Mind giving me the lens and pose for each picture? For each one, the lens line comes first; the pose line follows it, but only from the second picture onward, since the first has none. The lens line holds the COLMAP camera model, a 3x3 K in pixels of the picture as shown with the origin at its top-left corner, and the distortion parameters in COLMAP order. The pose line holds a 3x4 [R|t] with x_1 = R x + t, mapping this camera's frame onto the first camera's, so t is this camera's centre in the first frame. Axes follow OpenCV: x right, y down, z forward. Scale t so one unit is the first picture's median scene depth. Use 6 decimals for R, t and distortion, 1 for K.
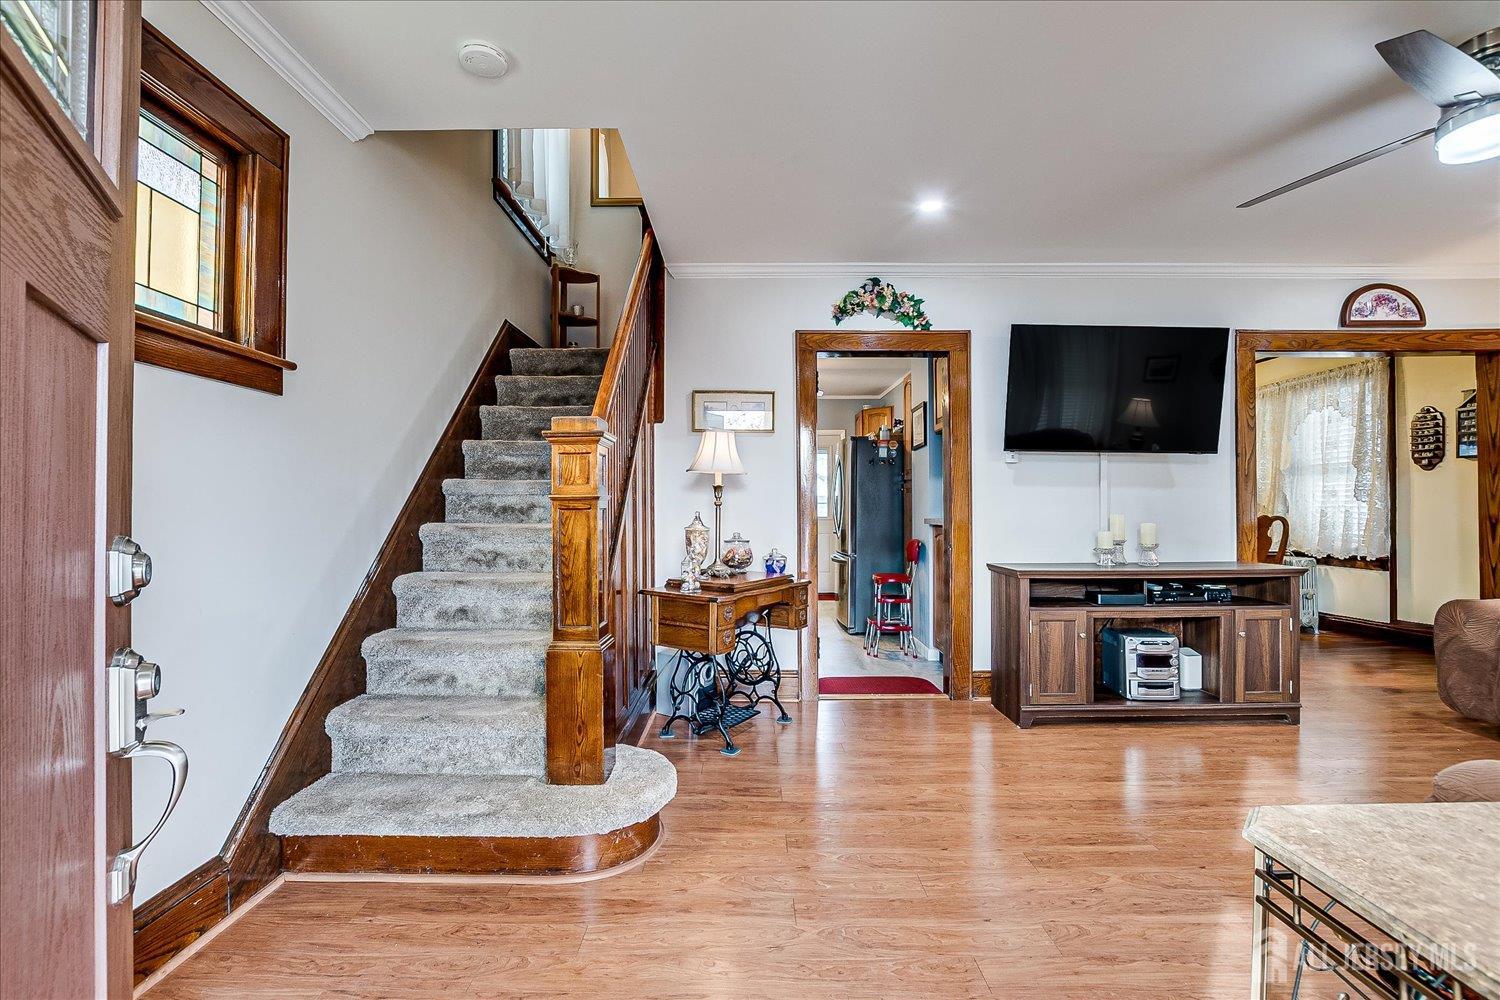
lens RADIAL K [[651.4, 0, 742.6], [0, 651.4, 499.4], [0, 0, 1]] dist [-0.029526, 0.005916]
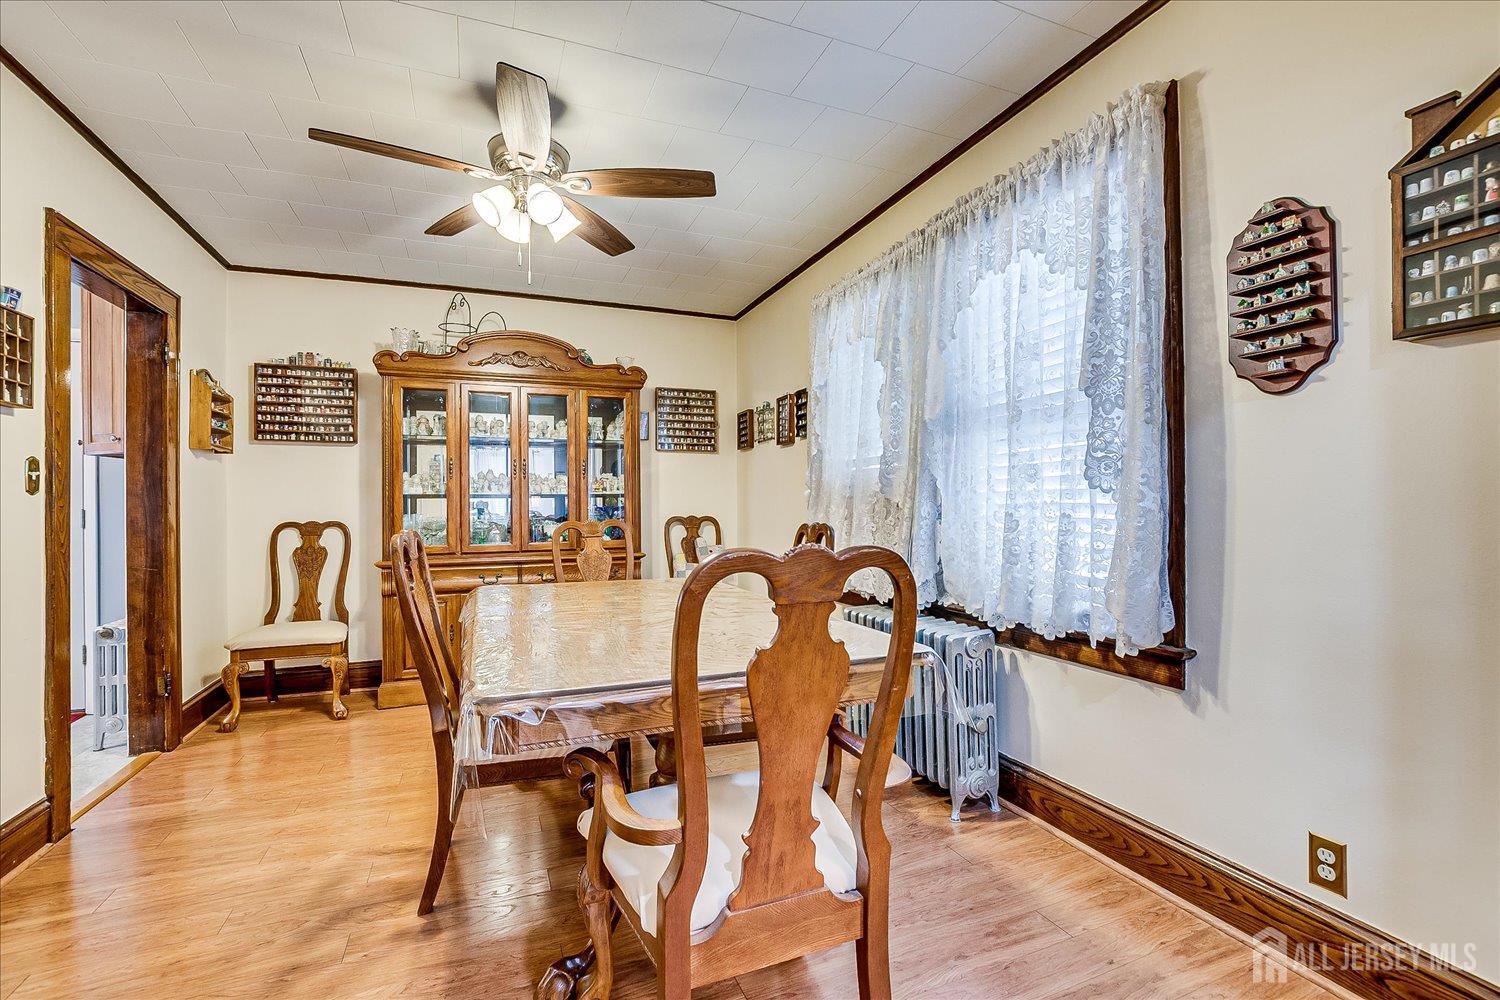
lens RADIAL K [[651.4, 0, 747.1], [0, 651.4, 502.5], [0, 0, 1]] dist [-0.029526, 0.005916]
pose [[0.917852, -0.001859, 0.396918, 0.955006], [0.001906, 0.999998, 0.000277, 0.014828], [-0.396918, 0.000502, 0.917854, 1.107582]]
